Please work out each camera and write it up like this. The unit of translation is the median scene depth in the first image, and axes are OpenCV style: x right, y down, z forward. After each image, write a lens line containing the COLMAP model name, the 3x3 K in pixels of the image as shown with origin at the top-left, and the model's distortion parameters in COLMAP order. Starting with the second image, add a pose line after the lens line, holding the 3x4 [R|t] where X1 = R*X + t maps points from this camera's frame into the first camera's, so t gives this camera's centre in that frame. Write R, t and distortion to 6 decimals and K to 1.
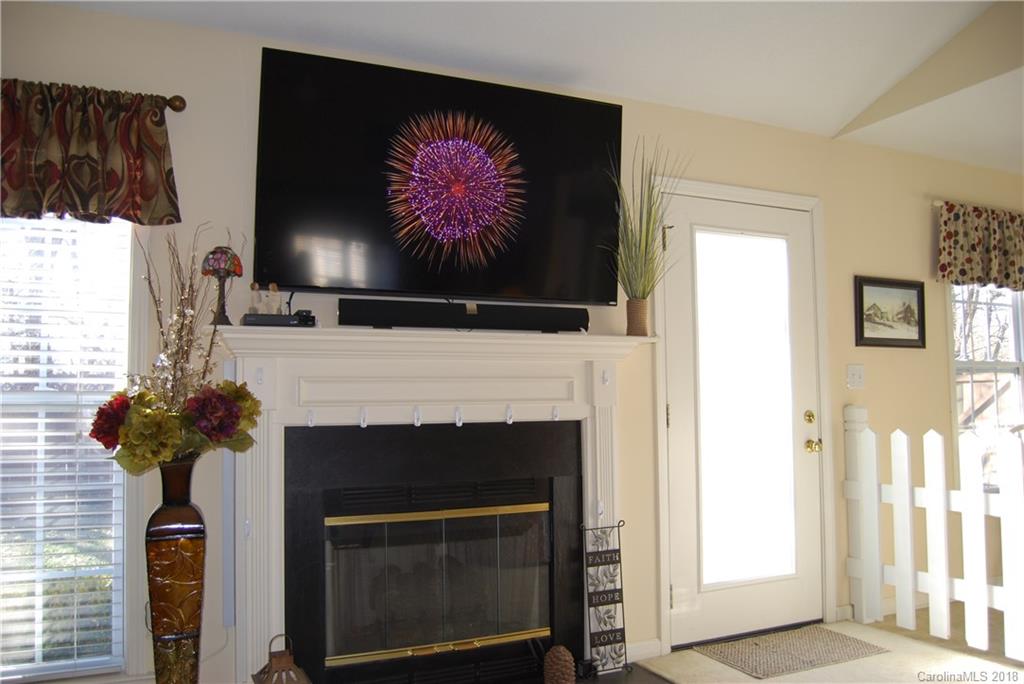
lens RADIAL K [[801.5, 0, 511.0], [0, 801.5, 340.9], [0, 0, 1]] dist [-0.087607, 0.019429]
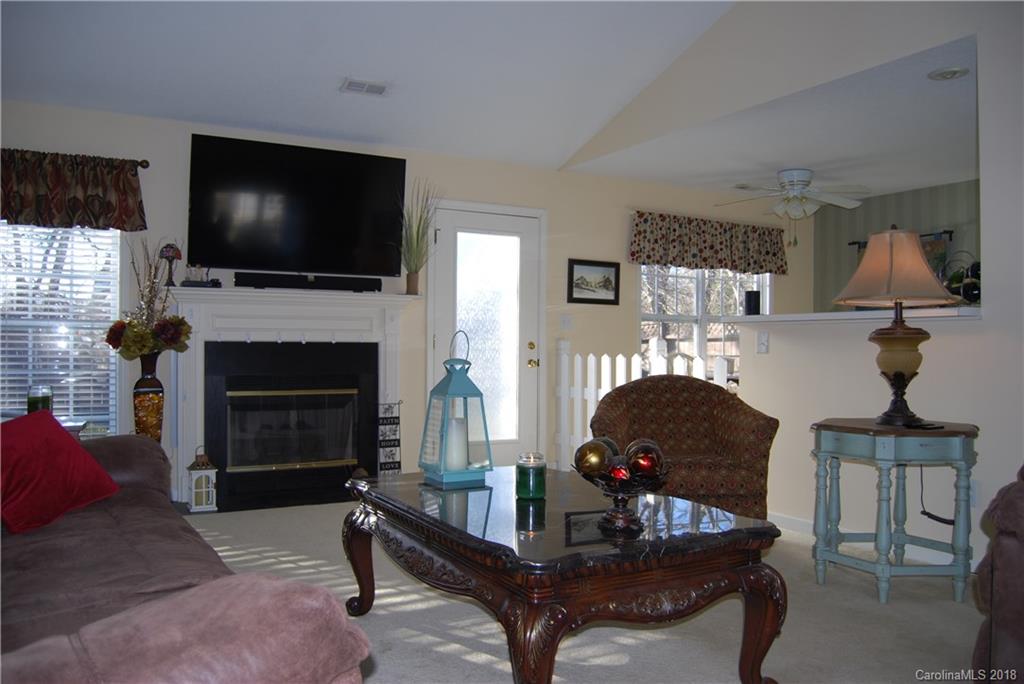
lens RADIAL K [[801.5, 0, 513.6], [0, 801.5, 342.5], [0, 0, 1]] dist [-0.087607, 0.019429]
pose [[0.995412, 0.017533, 0.094056, 0.224359], [-0.024162, 0.997267, 0.069815, -0.030248], [-0.092575, -0.071767, 0.993116, -0.777007]]
